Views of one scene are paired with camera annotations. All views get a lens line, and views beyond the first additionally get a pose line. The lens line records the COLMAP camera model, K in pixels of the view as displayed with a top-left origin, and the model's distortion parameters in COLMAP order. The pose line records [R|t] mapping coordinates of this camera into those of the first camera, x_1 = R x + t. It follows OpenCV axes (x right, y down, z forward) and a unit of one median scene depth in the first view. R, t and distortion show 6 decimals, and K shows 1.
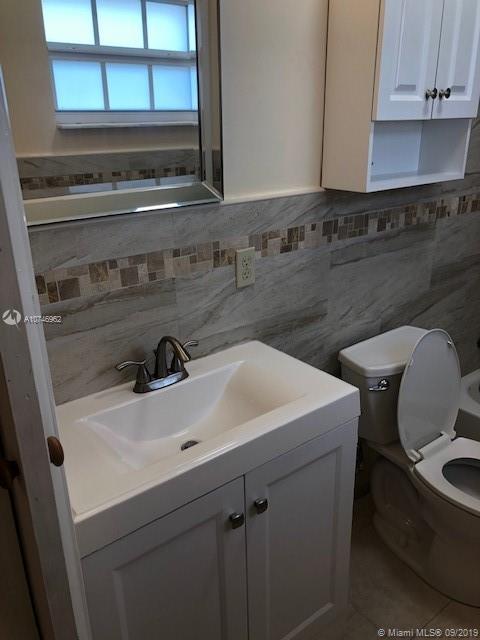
lens RADIAL K [[518.4, 0, 241.6], [0, 518.4, 315.5], [0, 0, 1]] dist [0.025904, -0.016593]
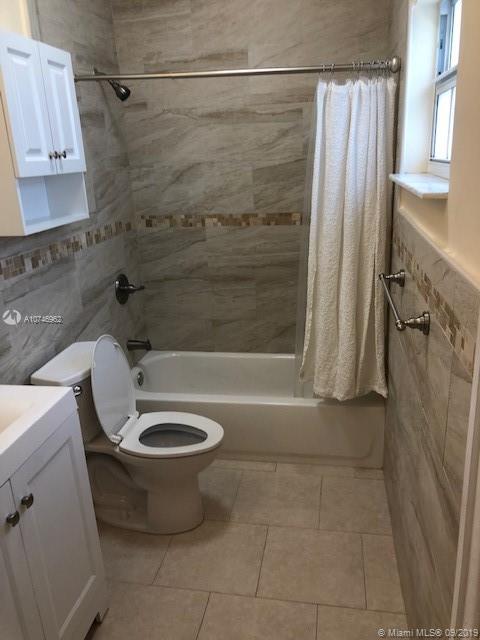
lens RADIAL K [[518.4, 0, 241.6], [0, 518.4, 315.5], [0, 0, 1]] dist [0.025904, -0.016593]
pose [[0.732734, -0.221179, 0.643569, -0.171156], [0.274048, 0.961539, 0.018441, 0.046341], [-0.622895, 0.162856, 0.765166, -0.166361]]
